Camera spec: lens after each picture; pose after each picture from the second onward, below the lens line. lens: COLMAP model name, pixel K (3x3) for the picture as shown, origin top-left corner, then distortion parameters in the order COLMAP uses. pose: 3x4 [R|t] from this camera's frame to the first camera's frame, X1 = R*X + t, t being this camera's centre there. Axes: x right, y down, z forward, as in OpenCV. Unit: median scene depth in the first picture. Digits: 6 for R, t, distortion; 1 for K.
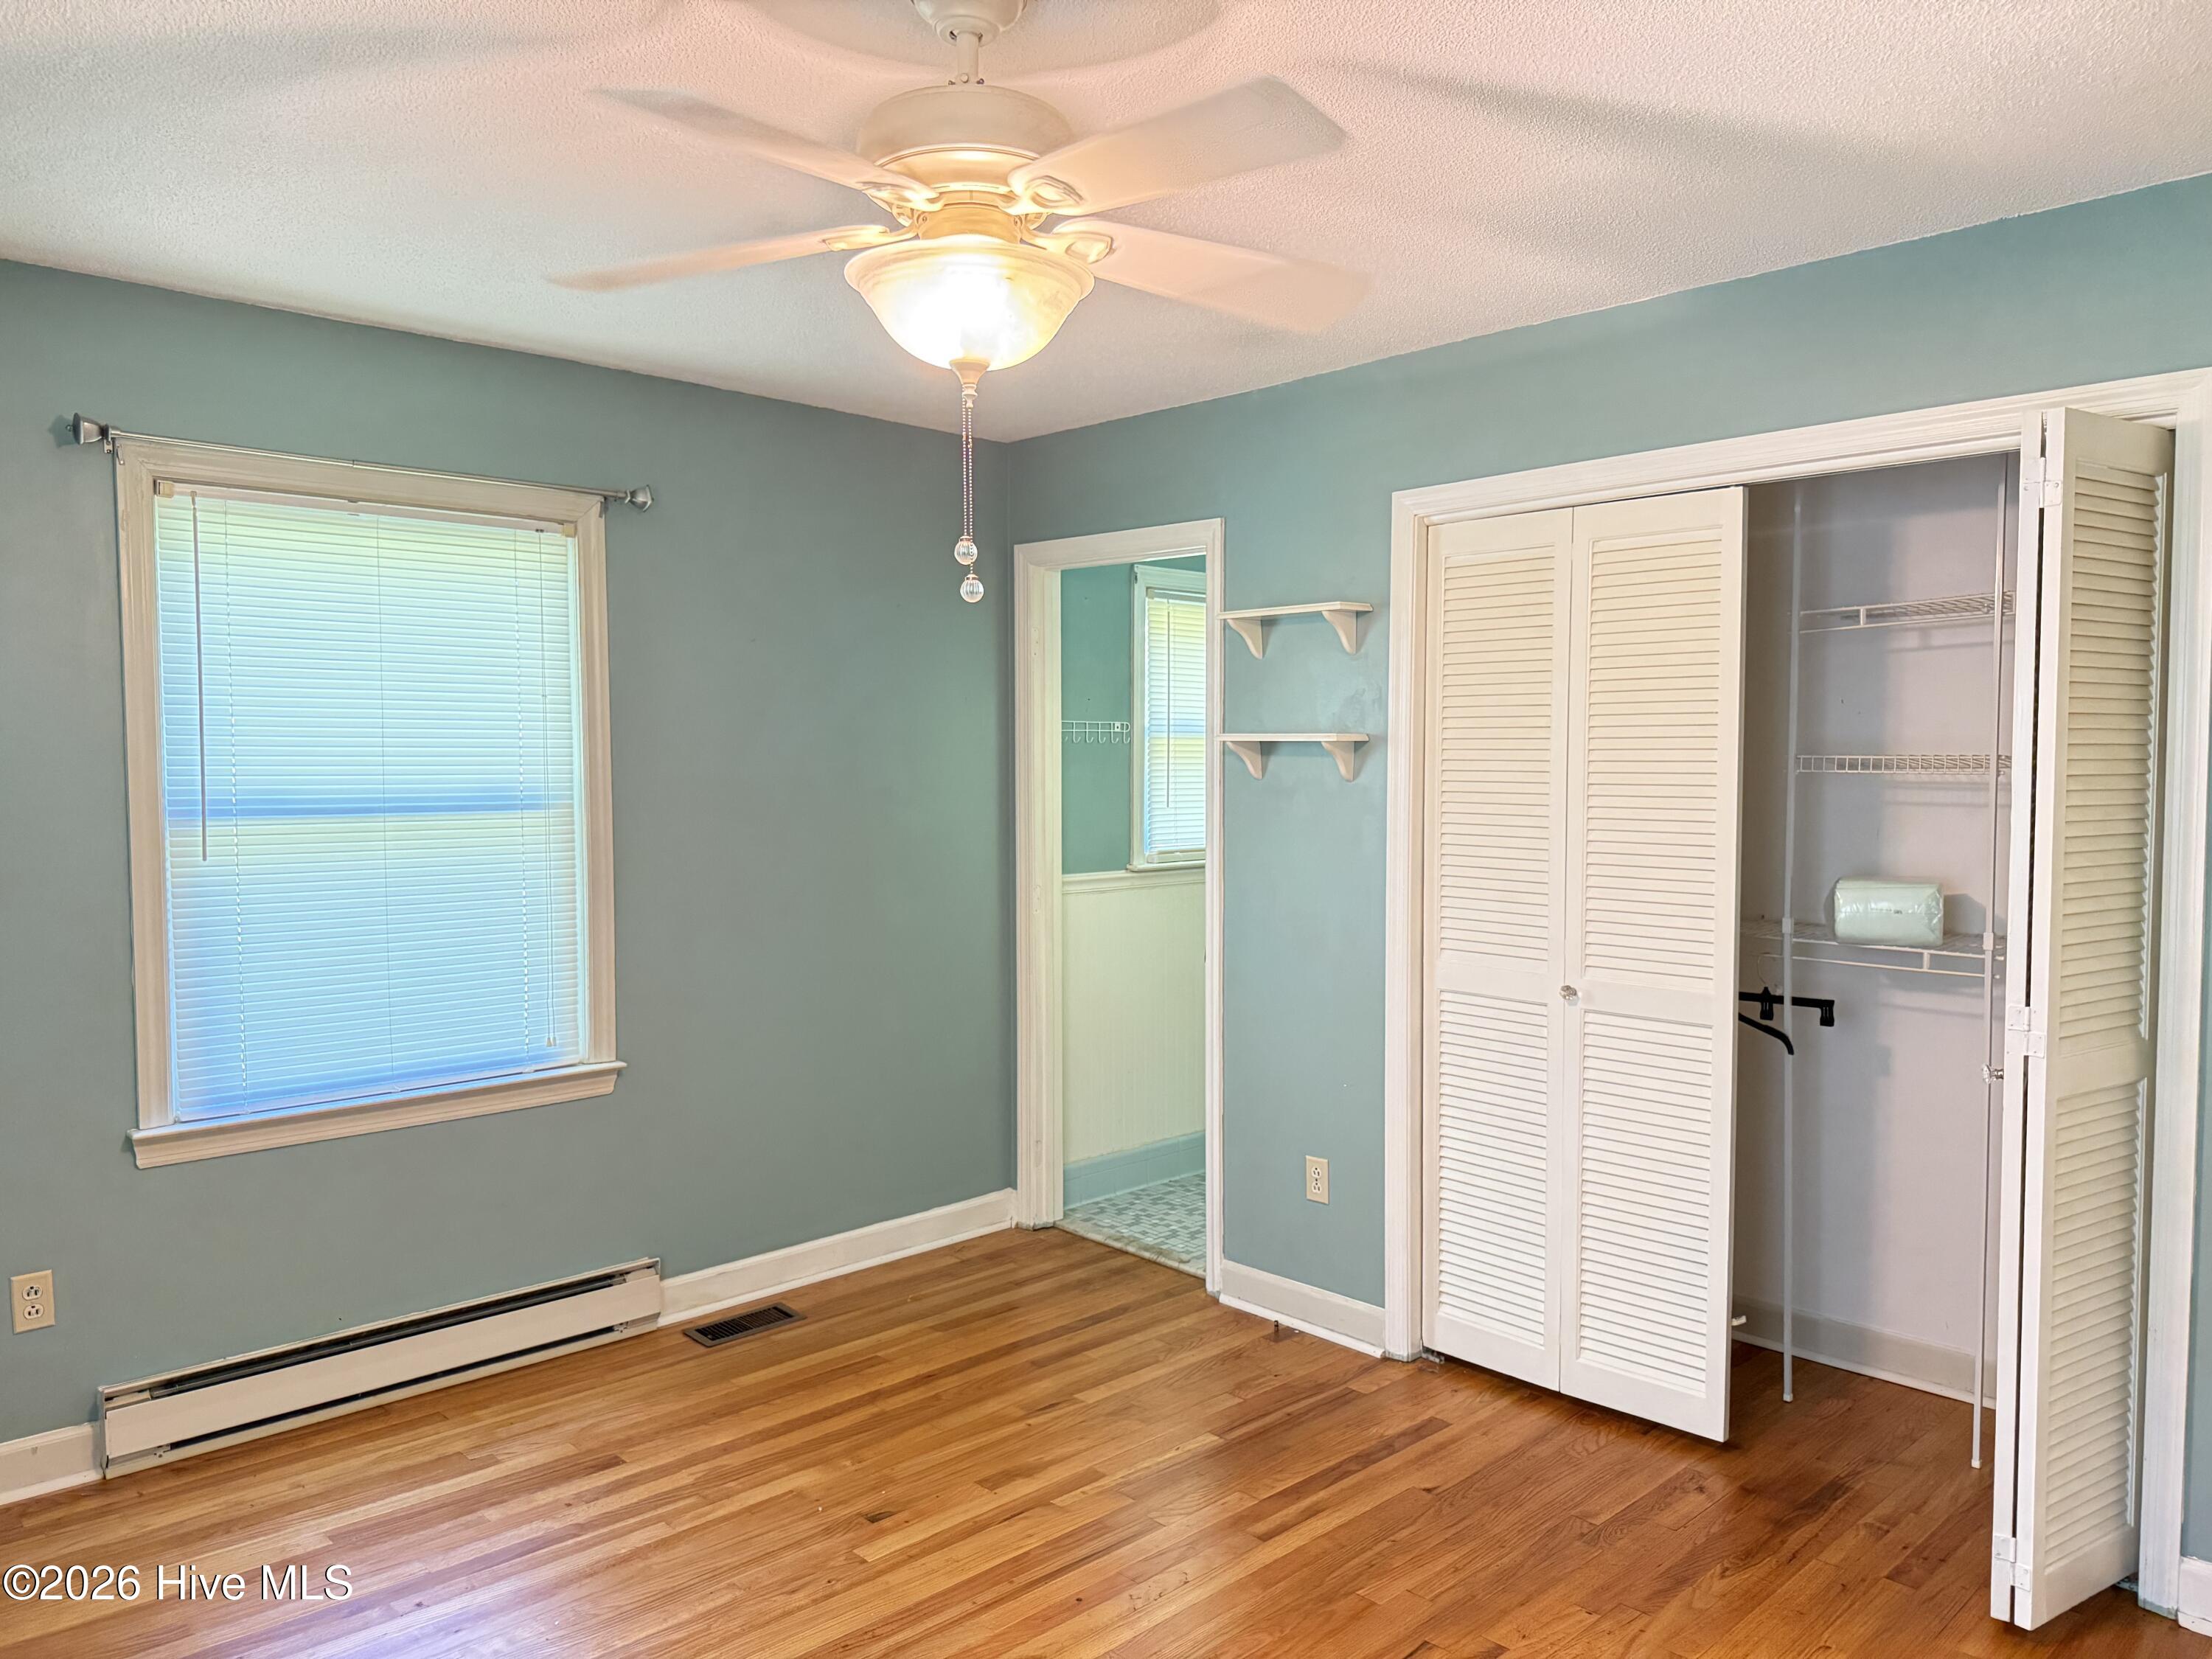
lens RADIAL K [[1547.9, 0, 1110.2], [0, 1547.9, 837.5], [0, 0, 1]] dist [0.028007, -0.039947]
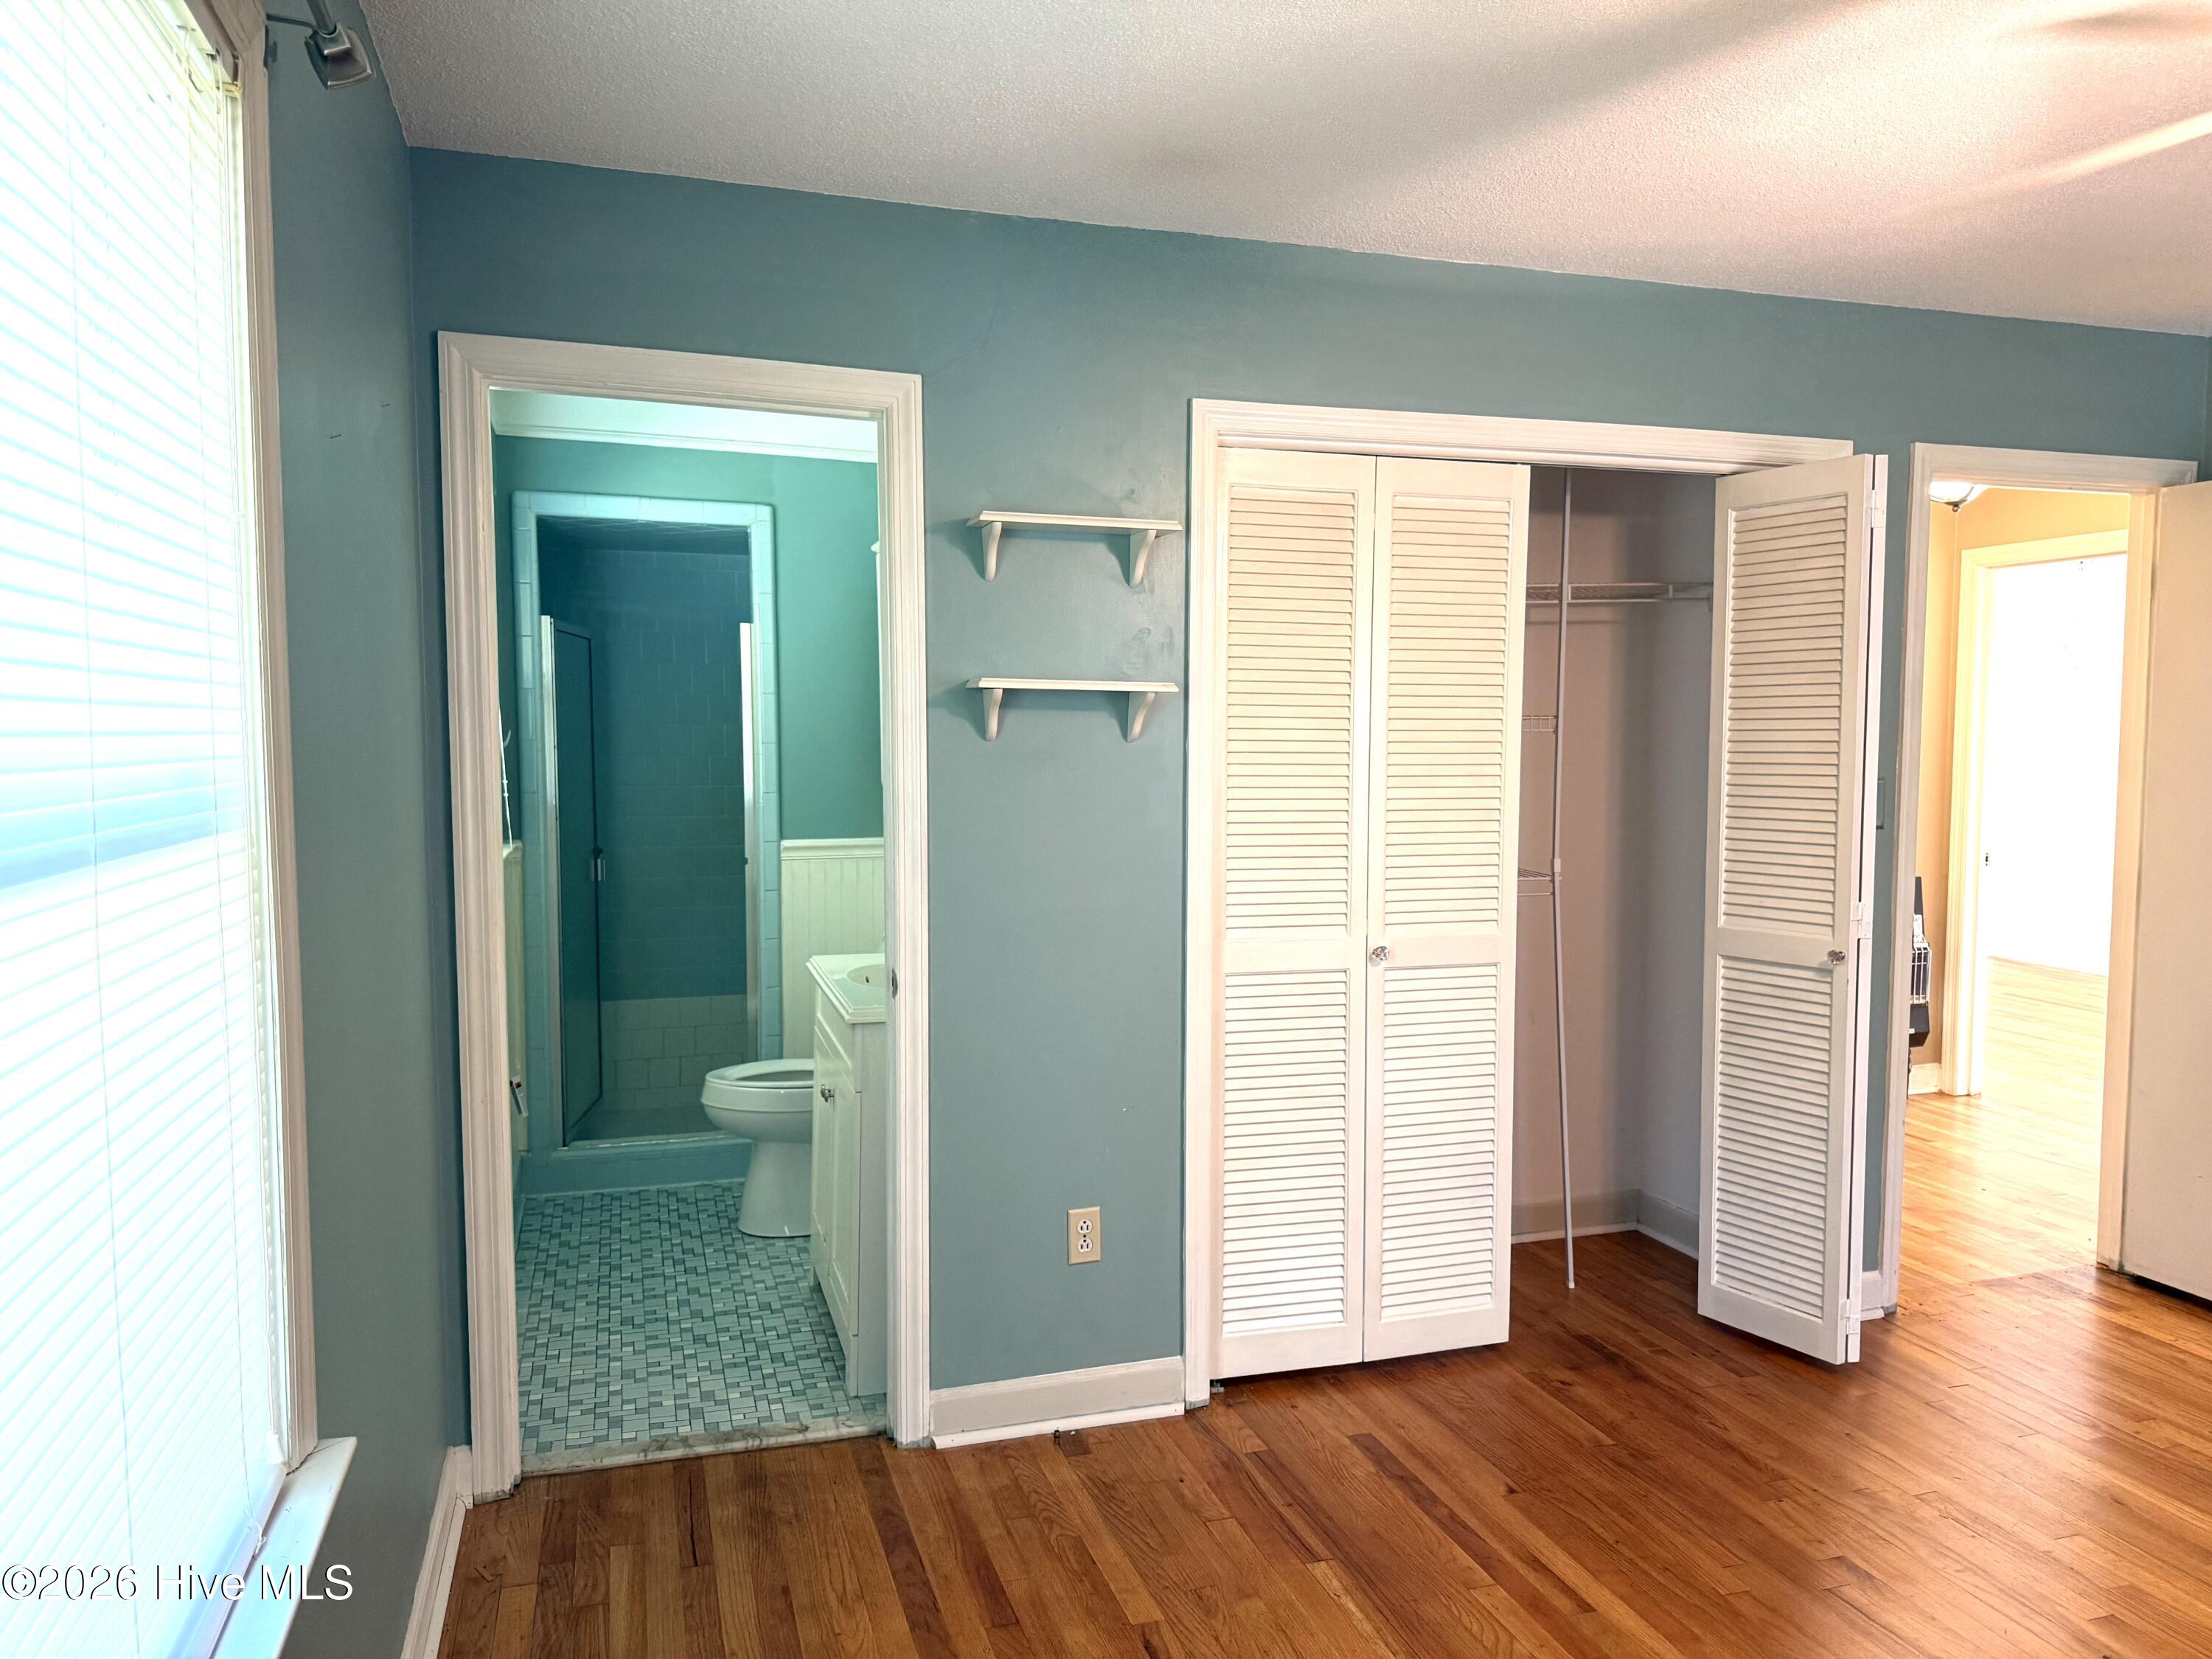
lens RADIAL K [[1547.9, 0, 1118.1], [0, 1547.9, 821.7], [0, 0, 1]] dist [0.028007, -0.039947]
pose [[0.437032, -0.046675, 0.898234, -0.606761], [0.044241, 0.998559, 0.030363, -0.018607], [-0.898357, 0.026469, 0.438467, 0.664176]]
